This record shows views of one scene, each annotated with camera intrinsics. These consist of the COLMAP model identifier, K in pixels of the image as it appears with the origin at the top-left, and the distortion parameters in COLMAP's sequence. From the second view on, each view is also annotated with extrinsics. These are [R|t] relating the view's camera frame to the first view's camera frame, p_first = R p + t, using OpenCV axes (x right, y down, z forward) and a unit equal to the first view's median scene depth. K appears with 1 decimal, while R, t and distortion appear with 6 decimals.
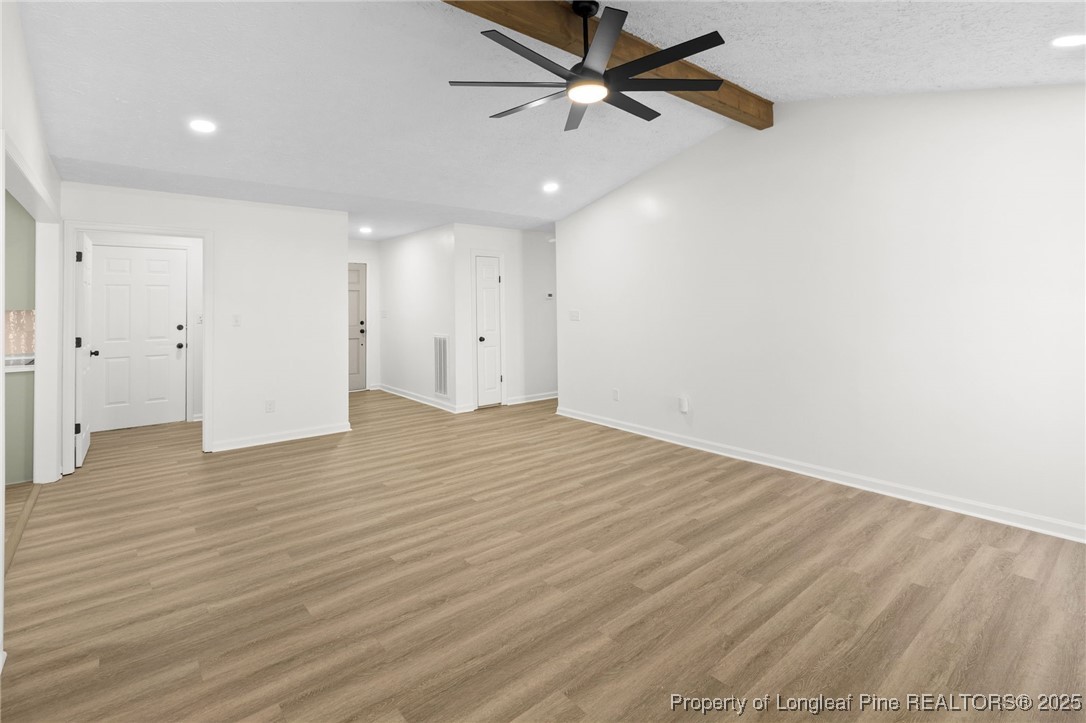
lens RADIAL K [[516.3, 0, 546.9], [0, 516.3, 297.6], [0, 0, 1]] dist [0.000037, 0.000019]
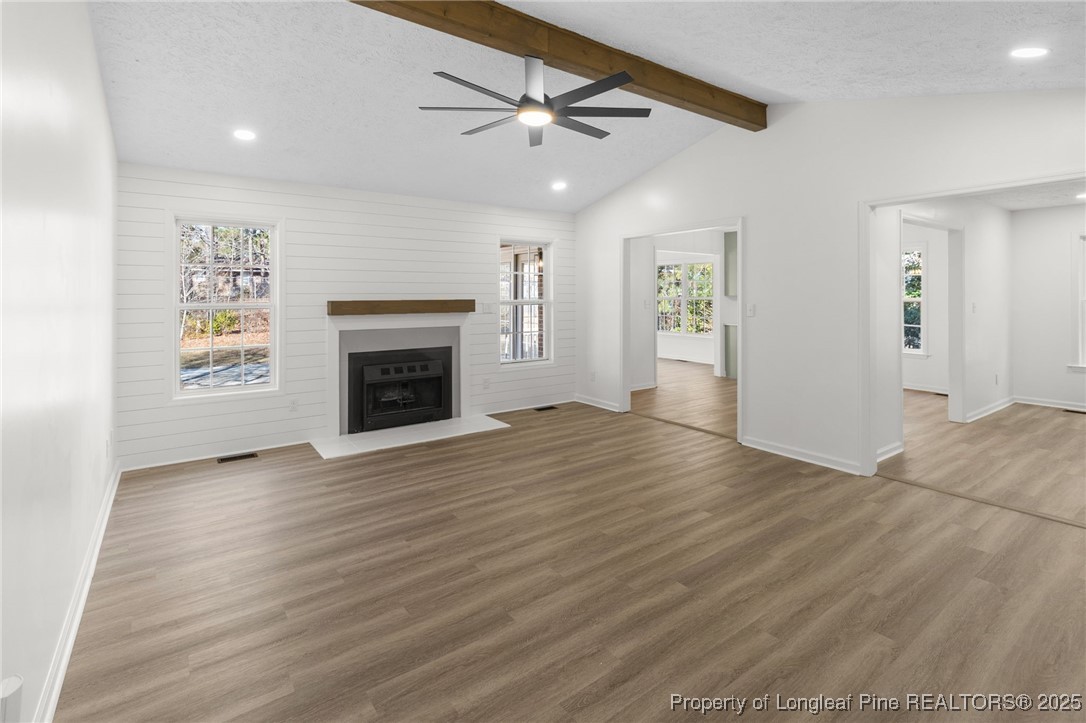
lens RADIAL K [[516.3, 0, 546.9], [0, 516.3, 297.6], [0, 0, 1]] dist [0.000037, 0.000019]
pose [[-0.997873, 0.009061, 0.064555, -0.014349], [0.008374, 0.999905, -0.010903, 0.028753], [-0.064648, -0.010339, -0.997855, 2.077570]]
